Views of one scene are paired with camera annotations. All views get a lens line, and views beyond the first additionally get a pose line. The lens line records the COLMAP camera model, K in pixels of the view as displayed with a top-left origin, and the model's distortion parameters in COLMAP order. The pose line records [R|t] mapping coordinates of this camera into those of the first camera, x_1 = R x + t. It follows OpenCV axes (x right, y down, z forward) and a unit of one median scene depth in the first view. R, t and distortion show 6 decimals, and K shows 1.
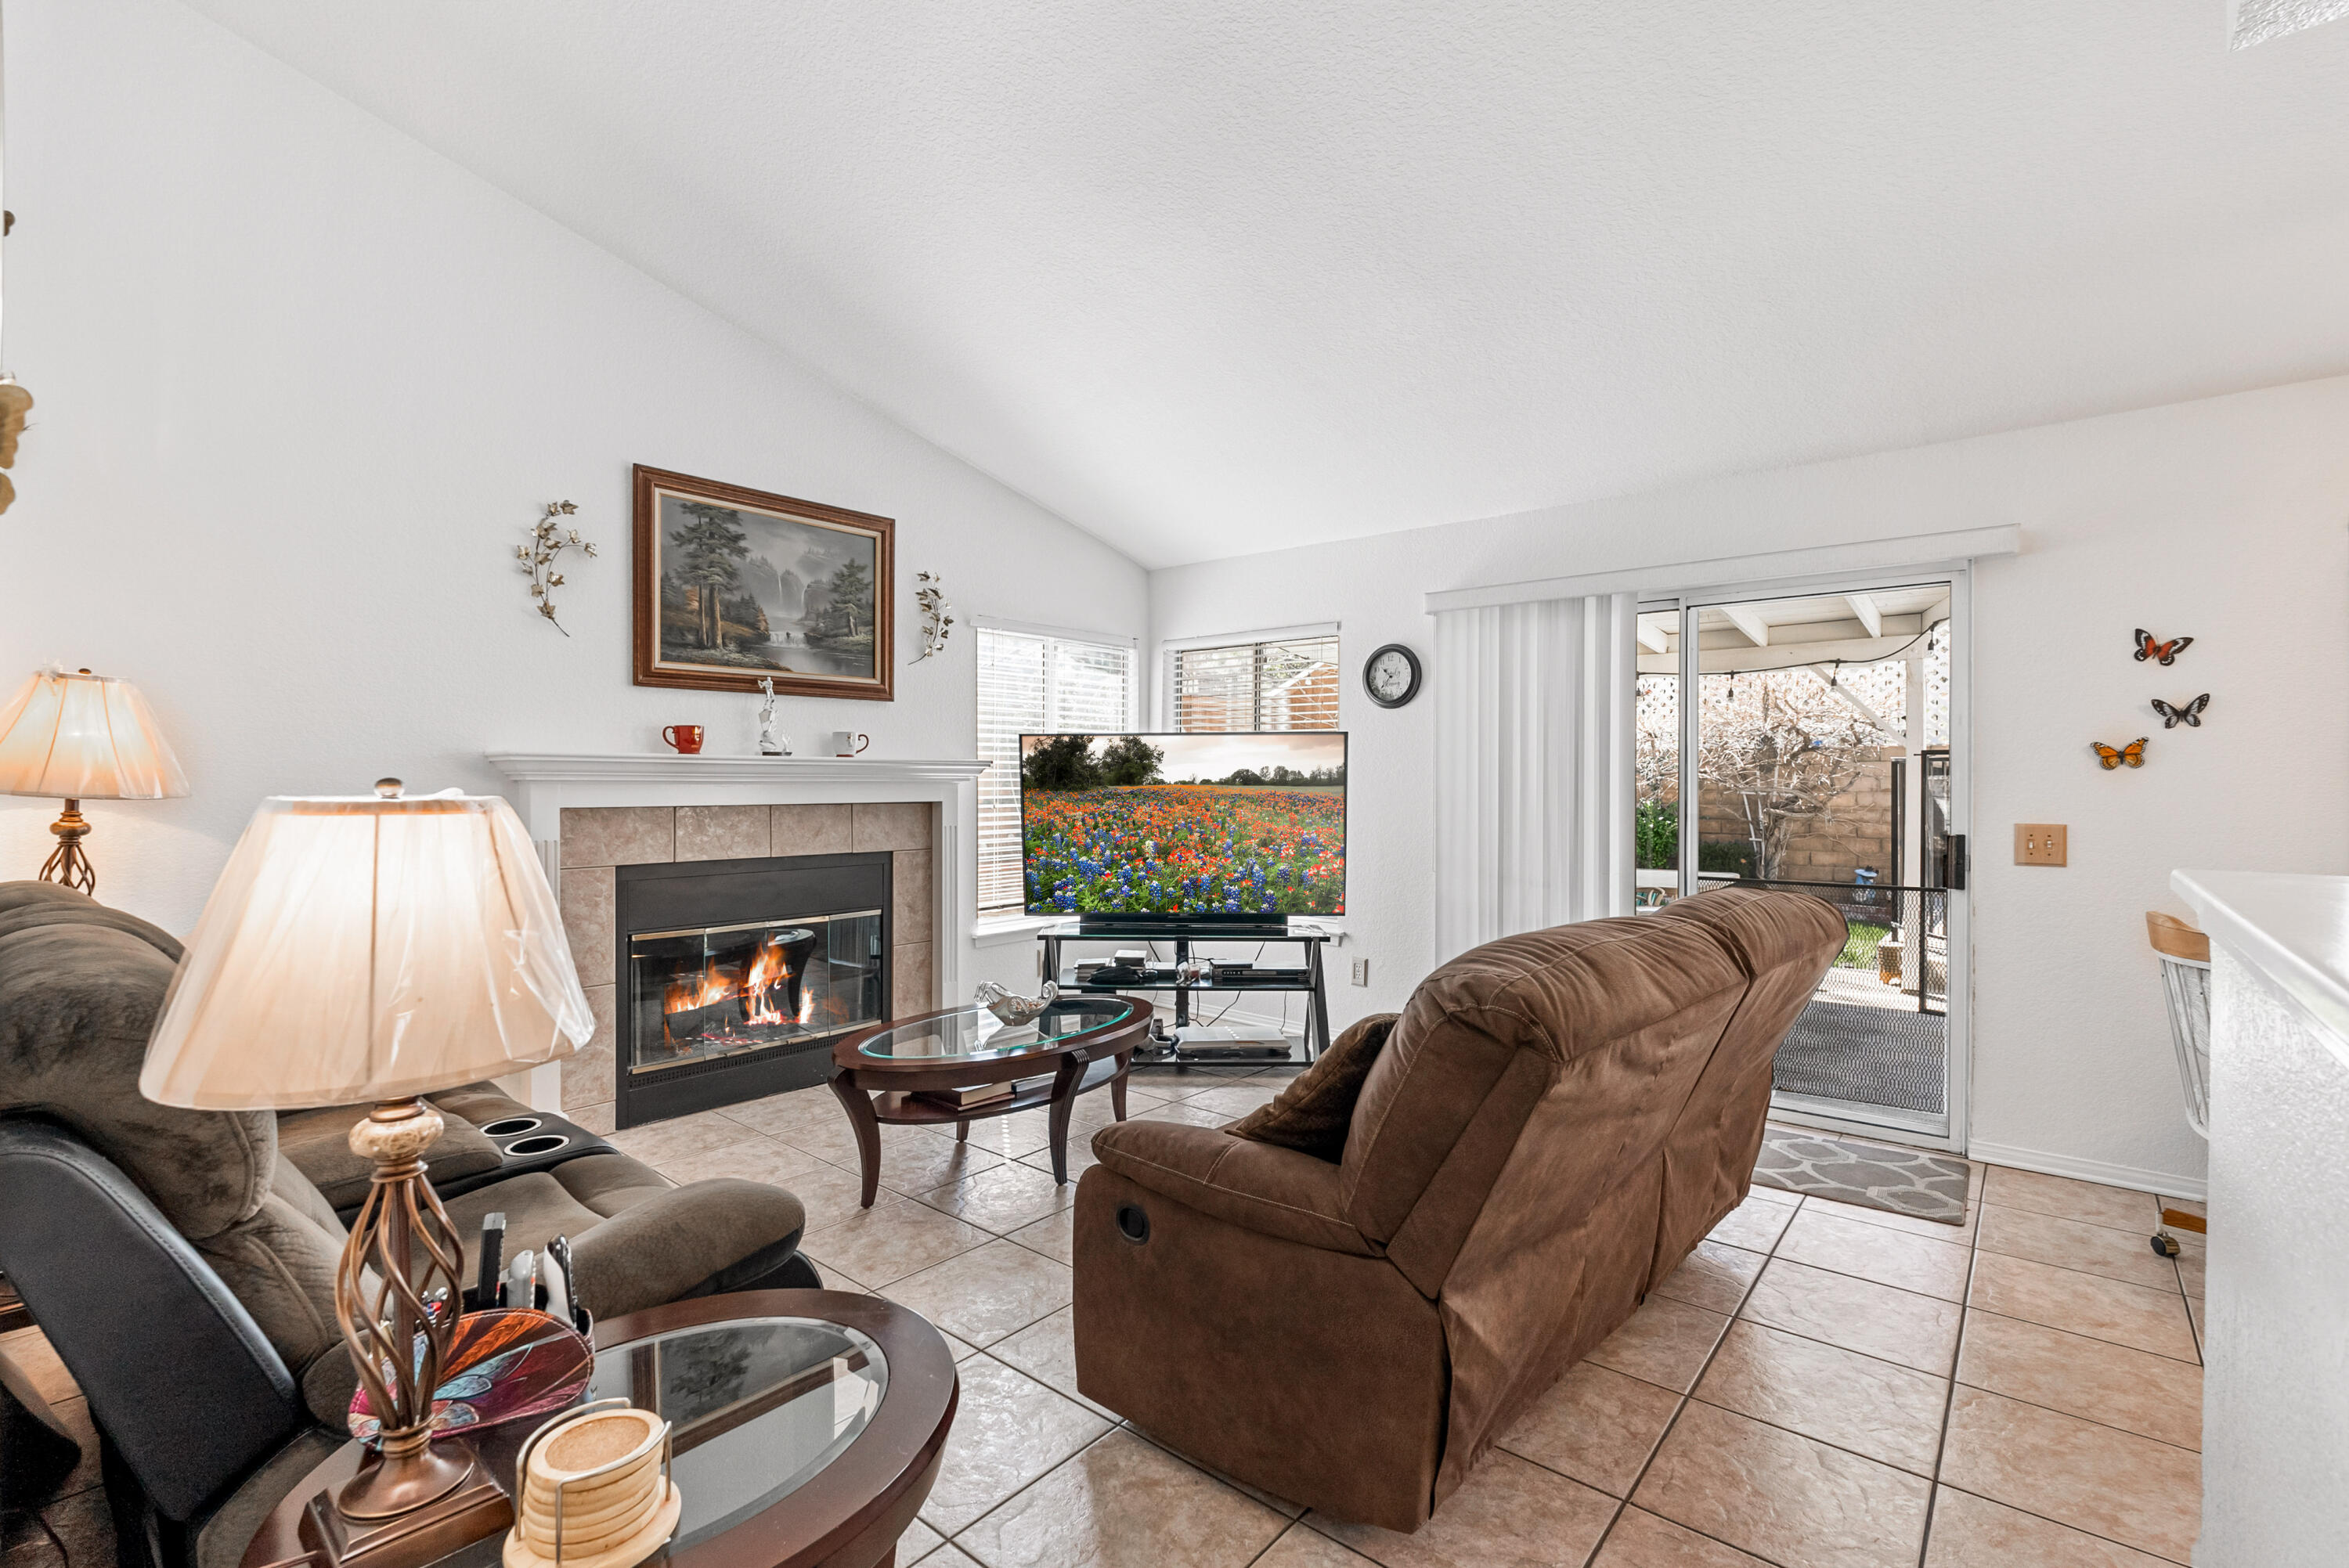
lens RADIAL K [[1042.5, 0, 1184.3], [0, 1042.5, 786.1], [0, 0, 1]] dist [-0.003495, 0.000564]
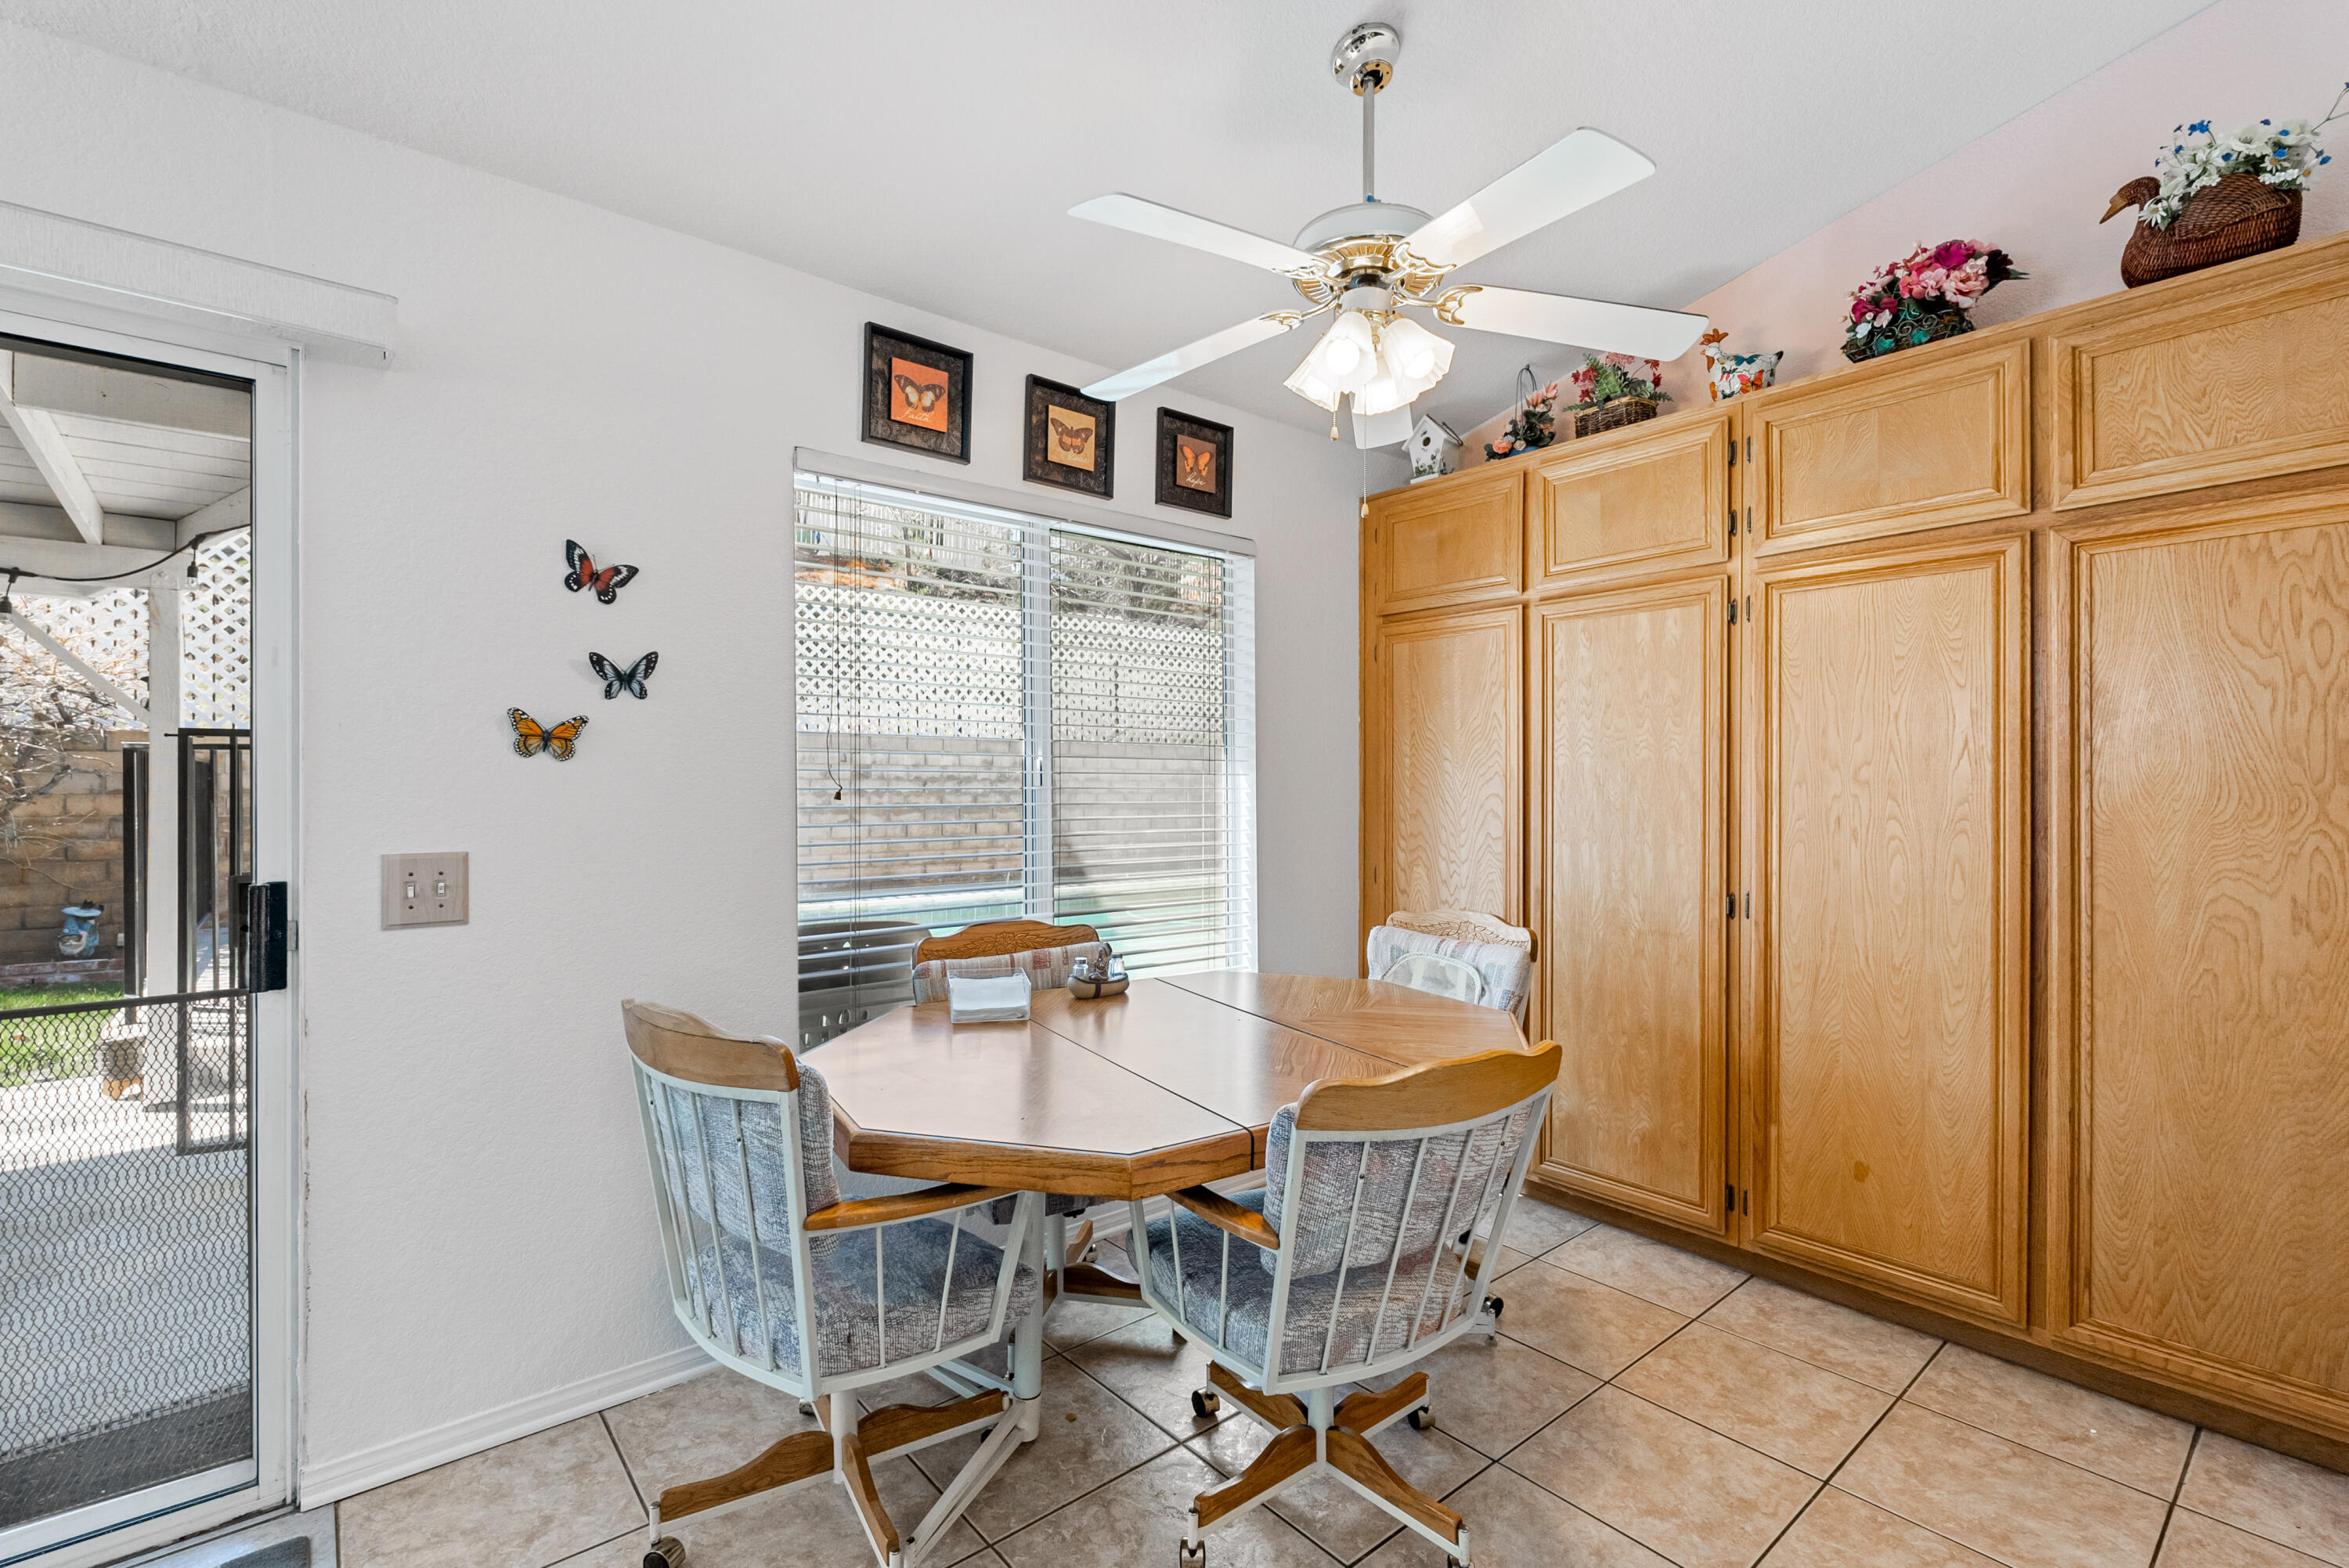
lens RADIAL K [[1042.5, 0, 1177.3], [0, 1042.5, 789.4], [0, 0, 1]] dist [-0.003495, 0.000564]
pose [[0.182609, -0.004918, 0.983173, 0.191329], [0.001484, 0.999988, 0.004726, -0.000172], [-0.983184, 0.000596, 0.182614, 0.278139]]
